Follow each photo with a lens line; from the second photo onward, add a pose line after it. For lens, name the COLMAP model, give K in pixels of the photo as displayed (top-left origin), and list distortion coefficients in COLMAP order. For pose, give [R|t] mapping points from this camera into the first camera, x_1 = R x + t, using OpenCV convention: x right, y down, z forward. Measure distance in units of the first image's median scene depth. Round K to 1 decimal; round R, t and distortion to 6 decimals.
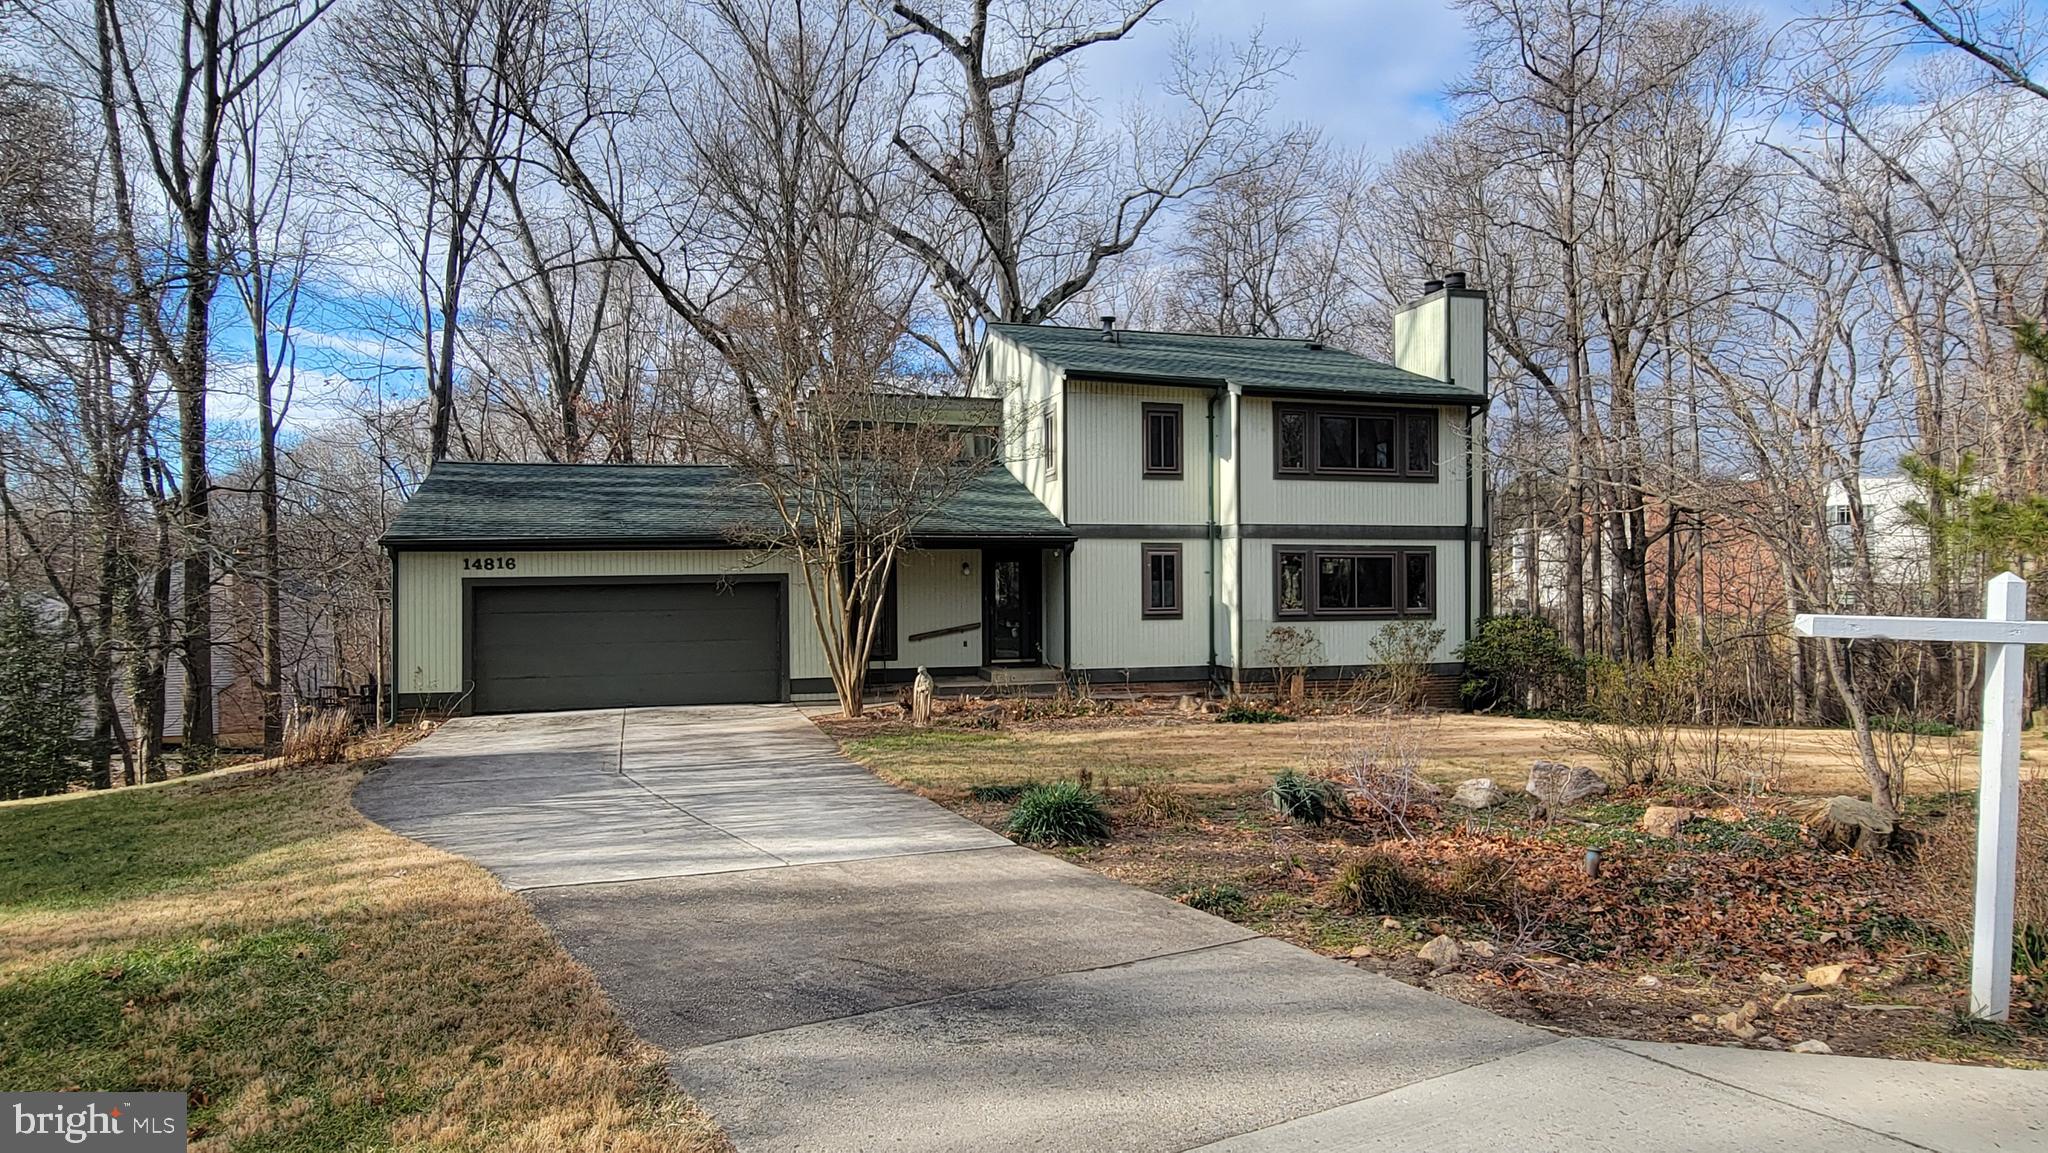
lens RADIAL K [[807.6, 0, 1024.0], [0, 807.6, 576.5], [0, 0, 1]] dist [-0.002715, 0.000155]
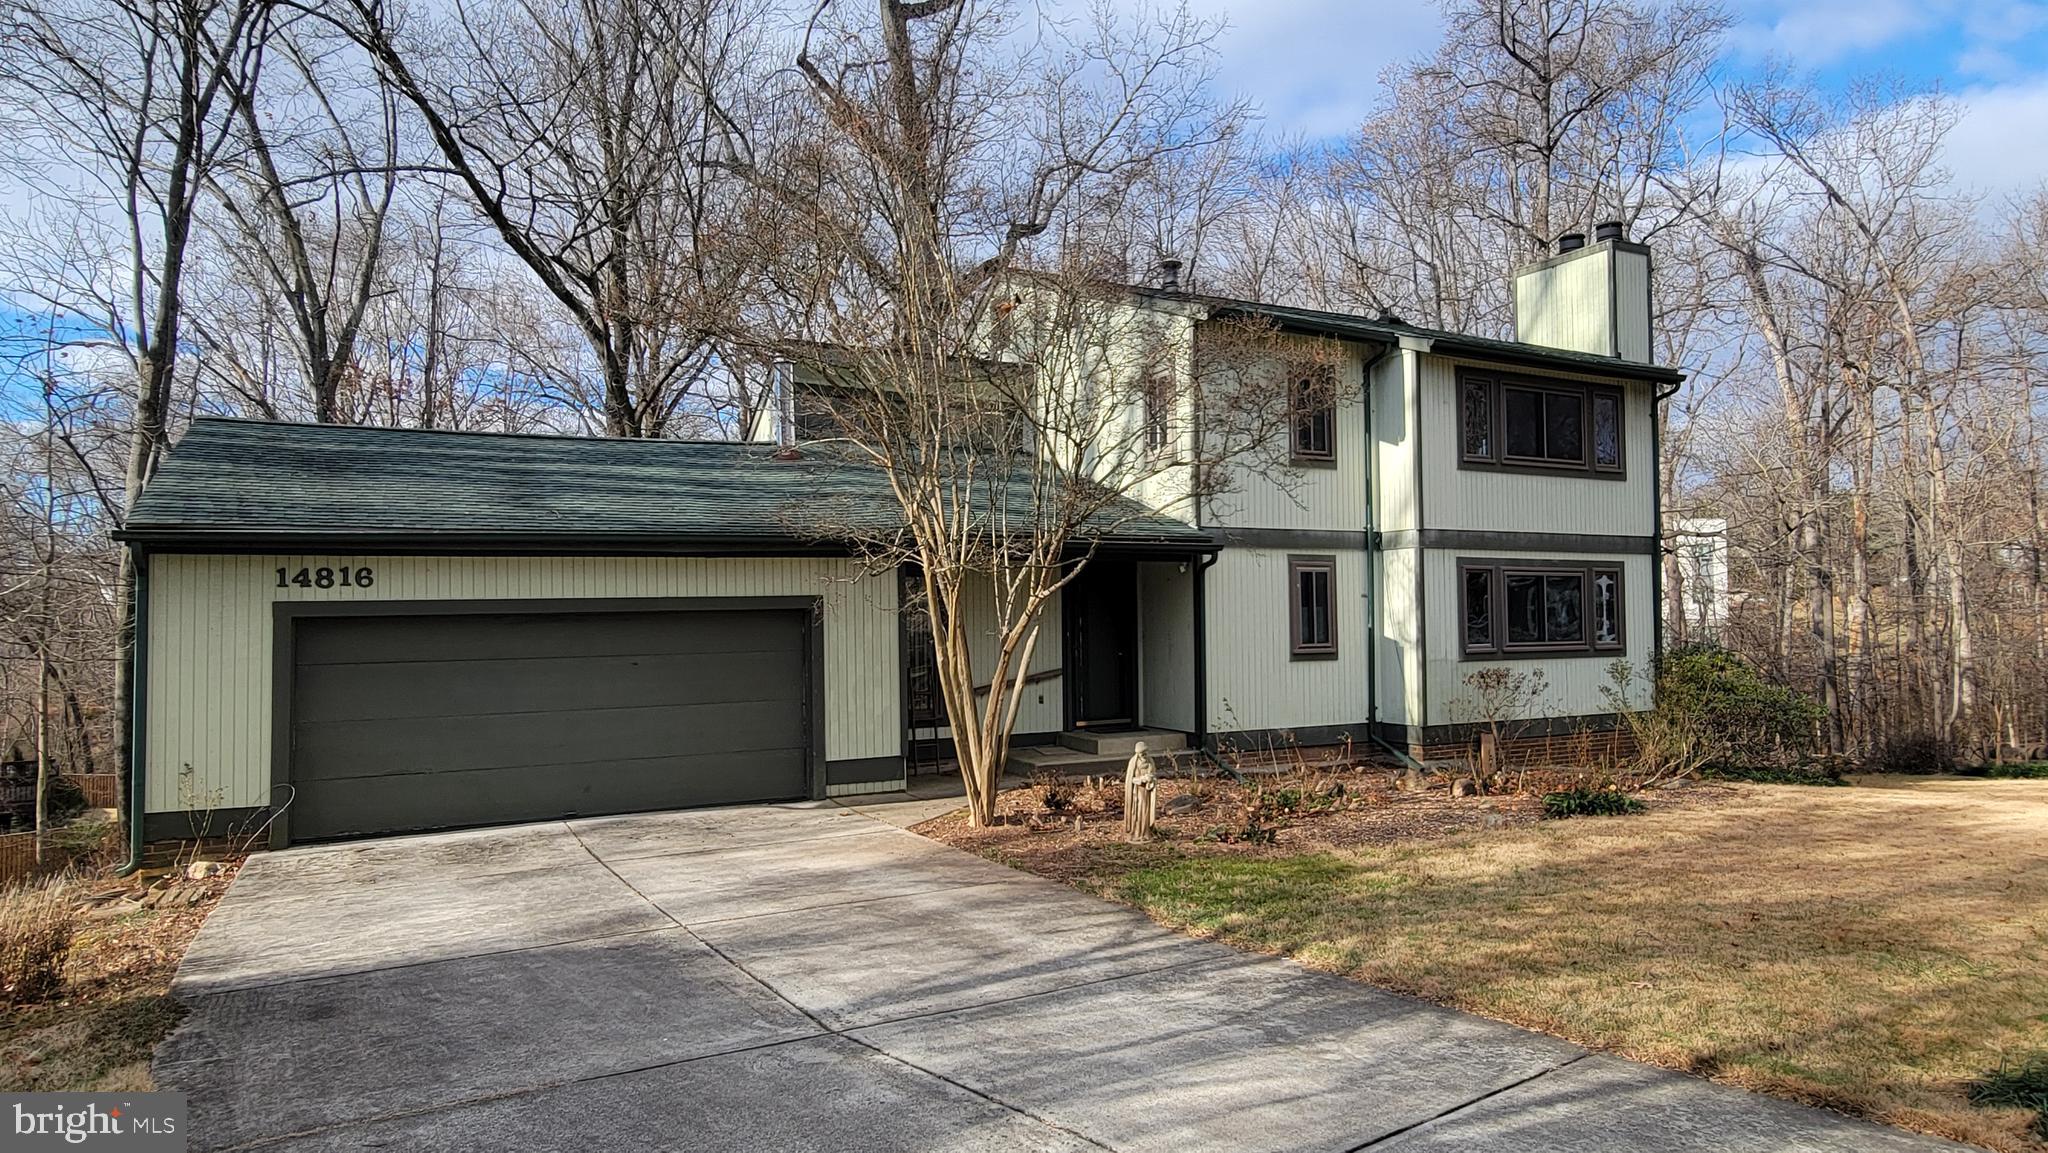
lens RADIAL K [[889.1, 0, 972.3], [0, 889.1, 592.9], [0, 0, 1]] dist [0.000238, 0.000079]
pose [[0.989307, -0.001928, 0.145833, -0.249052], [0.006003, 0.999604, -0.027509, 0.012619], [-0.145722, 0.028090, 0.988927, 0.257299]]
